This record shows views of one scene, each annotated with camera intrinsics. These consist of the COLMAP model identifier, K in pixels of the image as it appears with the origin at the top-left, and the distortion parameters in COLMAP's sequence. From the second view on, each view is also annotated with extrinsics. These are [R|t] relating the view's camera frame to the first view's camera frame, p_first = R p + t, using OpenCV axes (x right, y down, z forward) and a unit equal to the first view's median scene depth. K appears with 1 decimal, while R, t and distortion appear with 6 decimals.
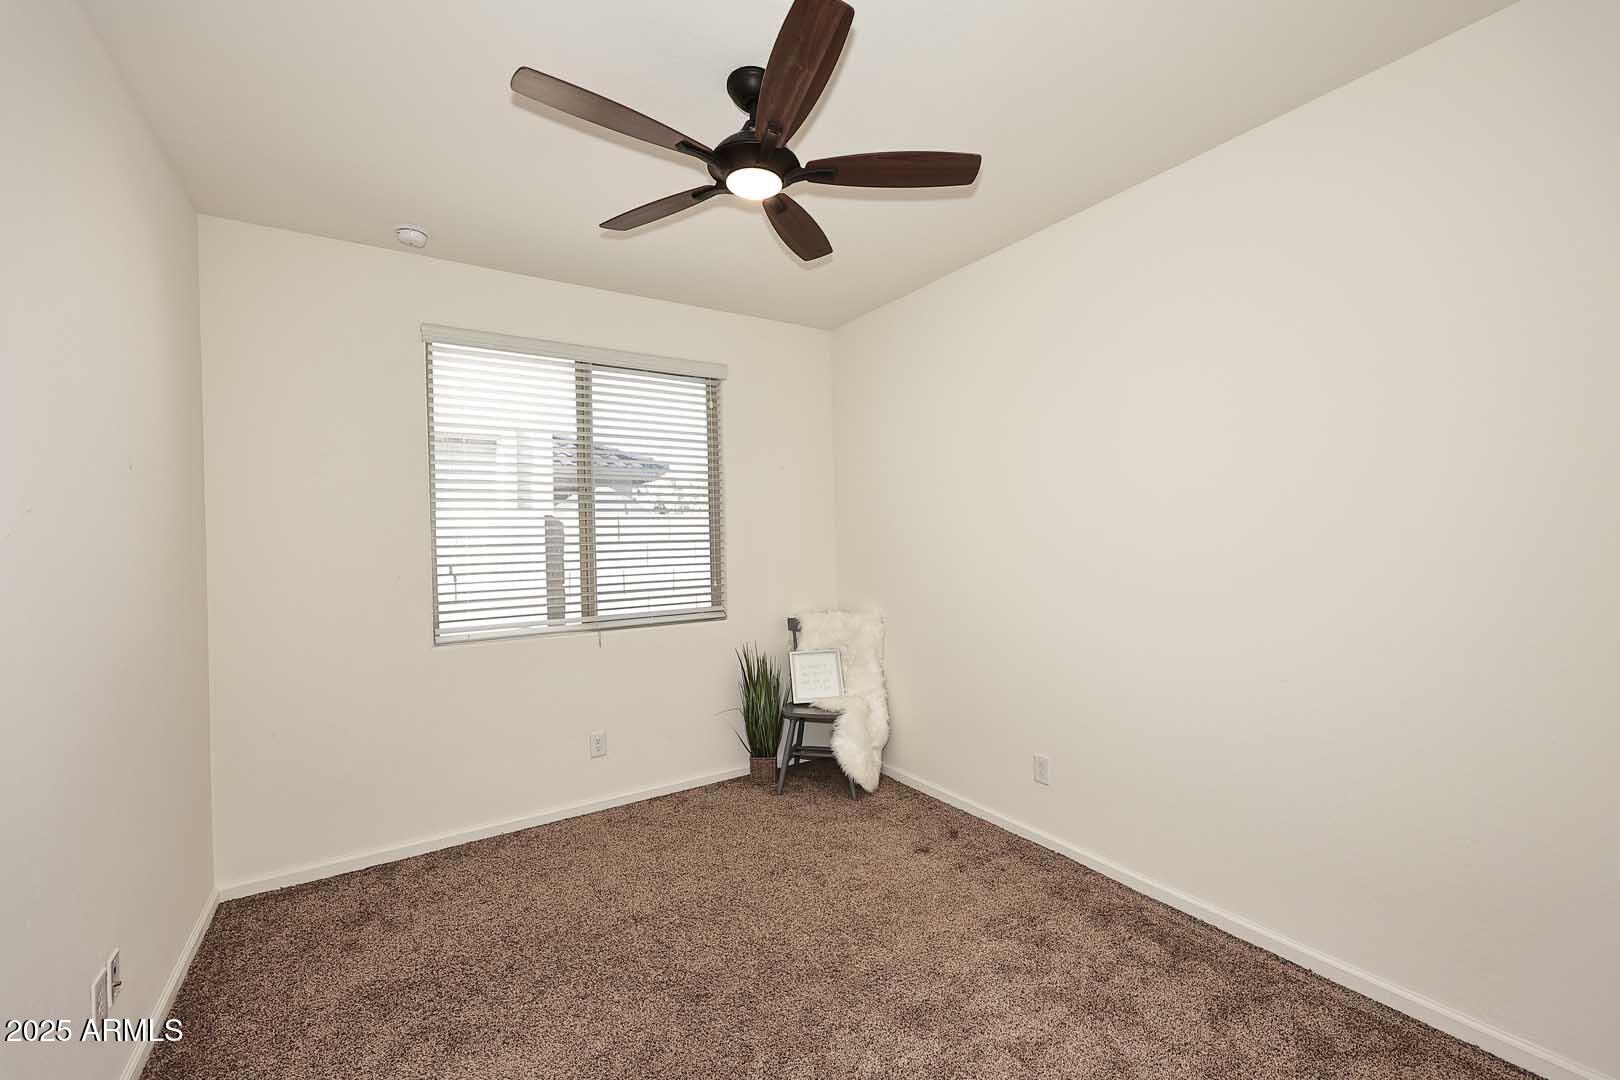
lens RADIAL K [[699.6, 0, 810.0], [0, 699.6, 540.0], [0, 0, 1]] dist [0.001199, 0.000392]
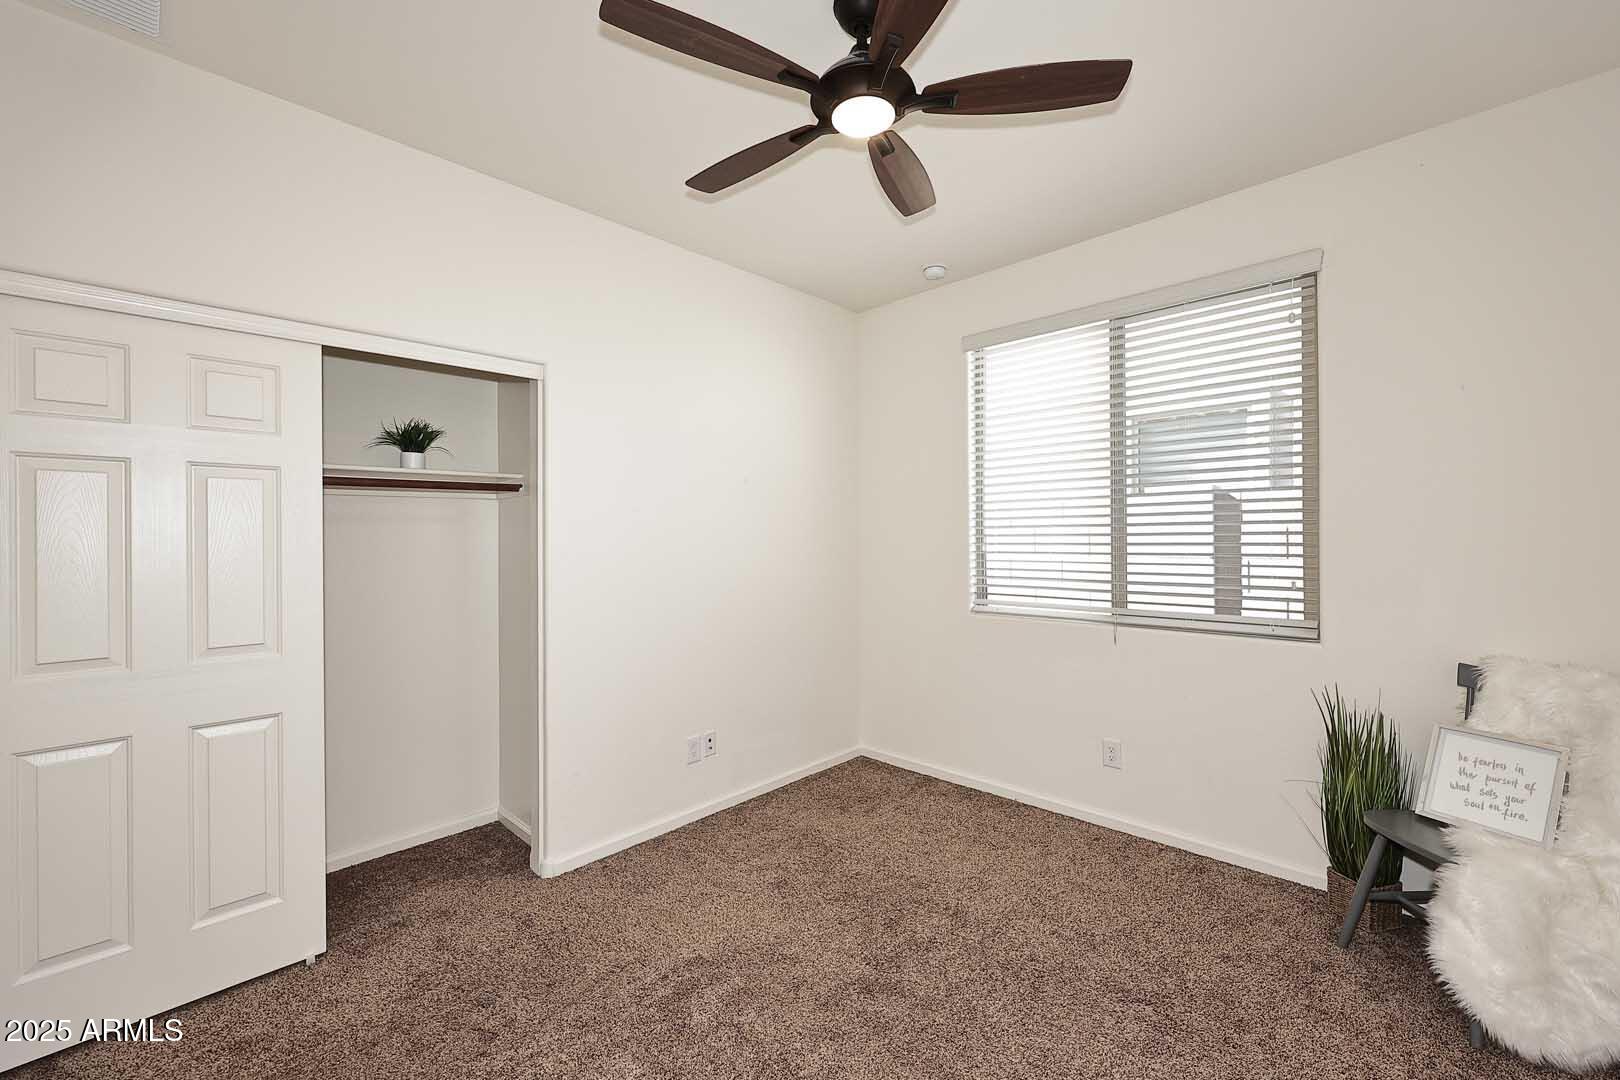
lens RADIAL K [[682.5, 0, 810.0], [0, 682.5, 540.0], [0, 0, 1]] dist [-0.000163, -0.000240]
pose [[0.175422, 0.025175, -0.984171, 0.456157], [0.003346, 0.999652, 0.026167, 0.000101], [0.984488, -0.007883, 0.175277, 0.465382]]
